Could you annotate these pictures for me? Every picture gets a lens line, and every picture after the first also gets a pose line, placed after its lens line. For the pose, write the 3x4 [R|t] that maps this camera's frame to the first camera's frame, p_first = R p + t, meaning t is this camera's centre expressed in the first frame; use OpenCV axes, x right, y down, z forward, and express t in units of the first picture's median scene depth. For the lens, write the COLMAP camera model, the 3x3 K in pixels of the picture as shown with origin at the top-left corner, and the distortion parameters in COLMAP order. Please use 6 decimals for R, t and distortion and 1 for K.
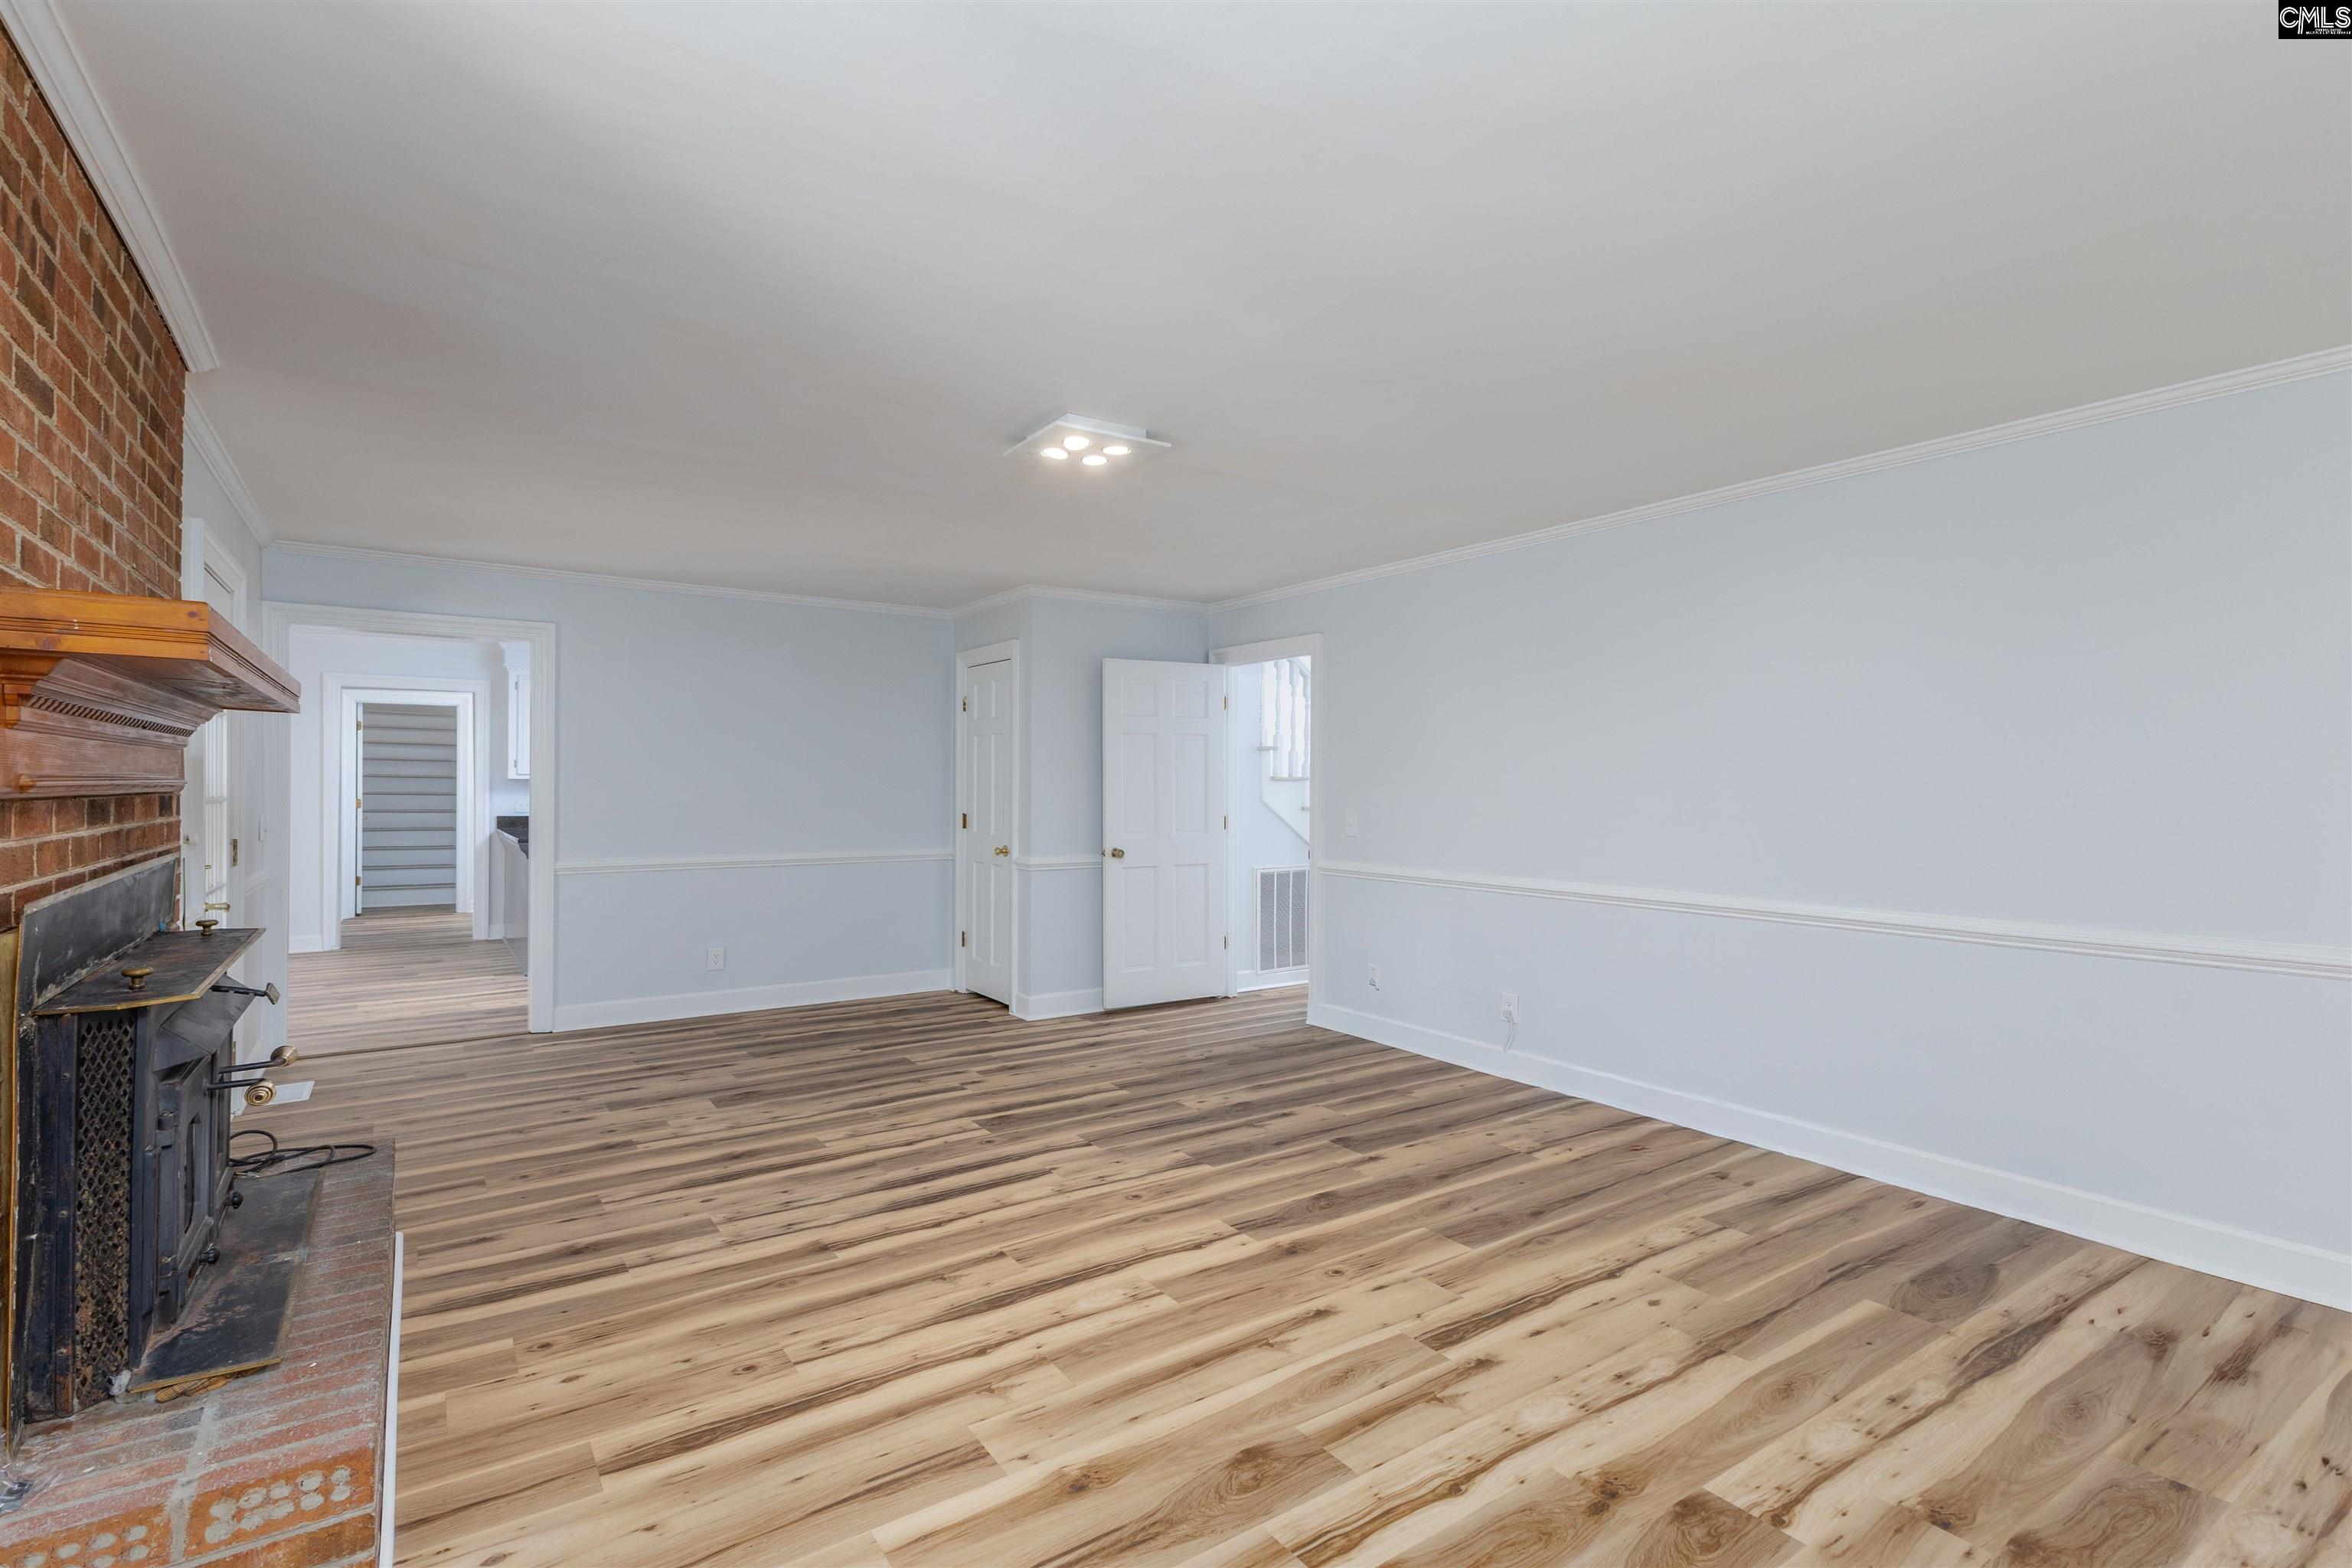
lens RADIAL K [[1110.6, 0, 1127.0], [0, 1110.6, 785.4], [0, 0, 1]] dist [0.014910, 0.000230]
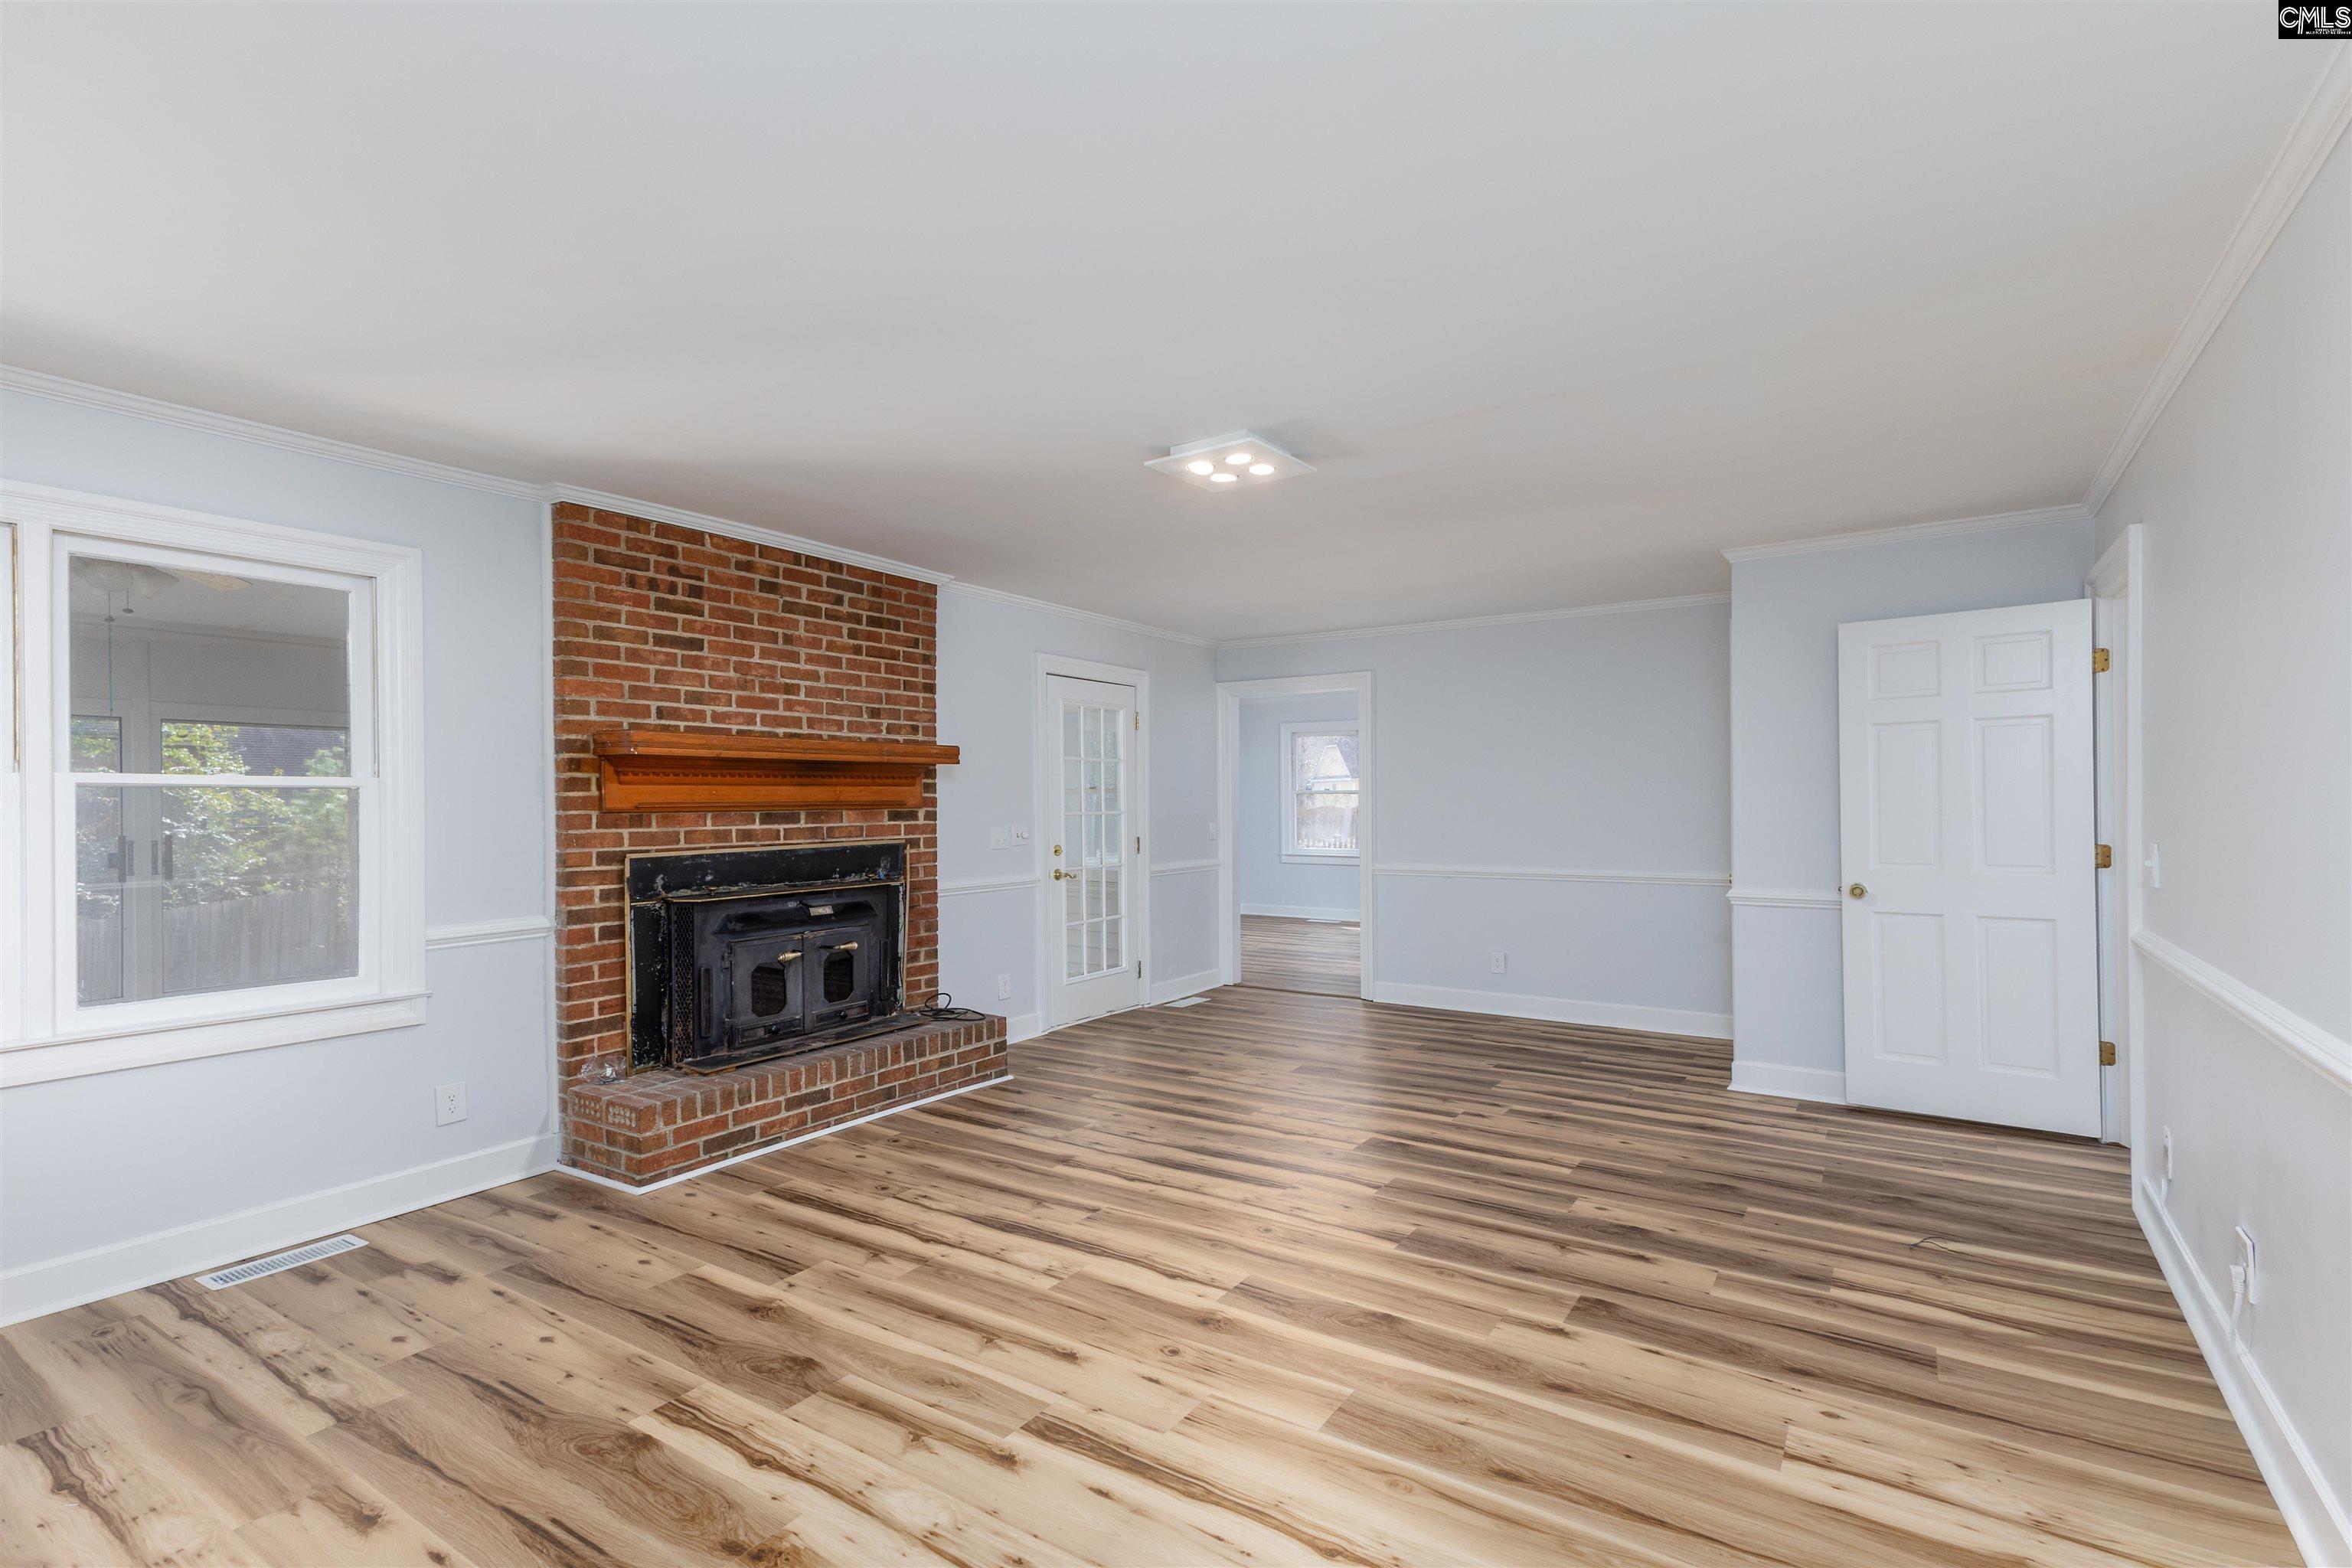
lens RADIAL K [[1074.6, 0, 1184.0], [0, 1074.6, 782.2], [0, 0, 1]] dist [0.011115, 0.000014]
pose [[0.393902, -0.021202, -0.918908, 0.854678], [0.004258, 0.999765, -0.021243, 0.006597], [0.919143, 0.004455, 0.393899, 0.586852]]
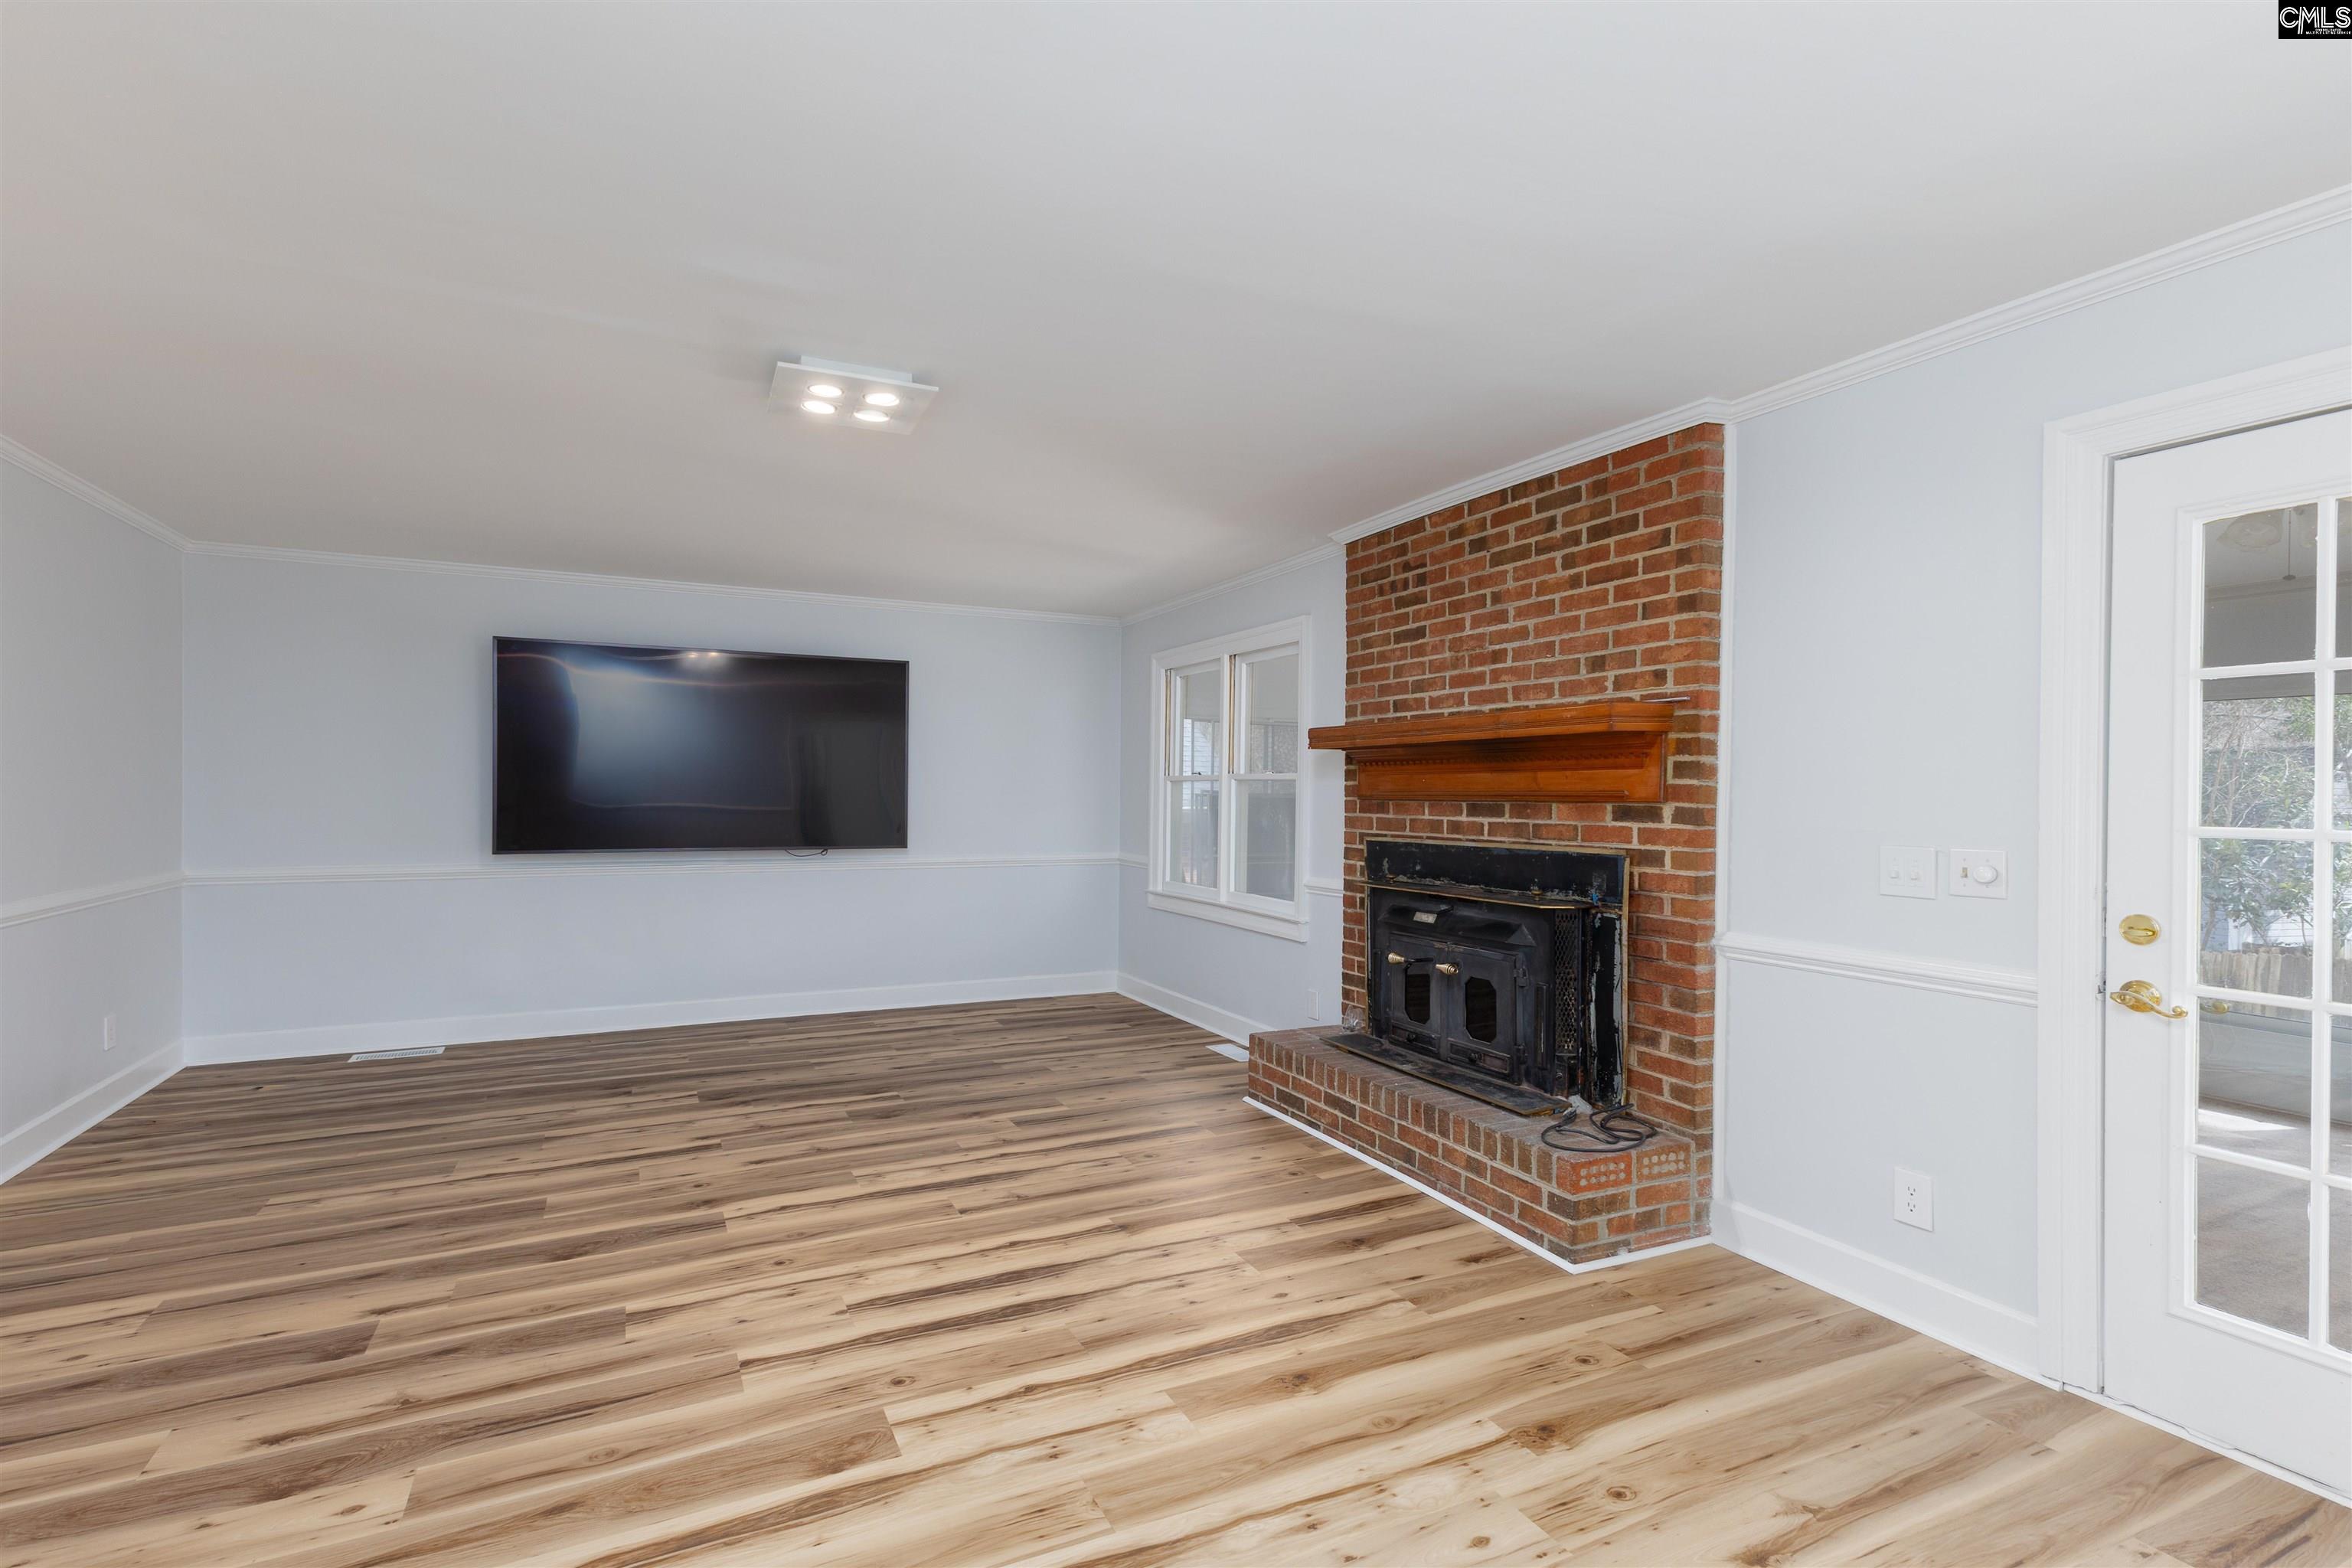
lens RADIAL K [[1074.6, 0, 1184.0], [0, 1074.6, 782.2], [0, 0, 1]] dist [0.011115, 0.000014]
pose [[-0.995206, -0.009001, 0.097388, -0.390088], [-0.009611, 0.999937, -0.005800, 0.000631], [-0.097329, -0.006708, -0.995230, 1.848464]]
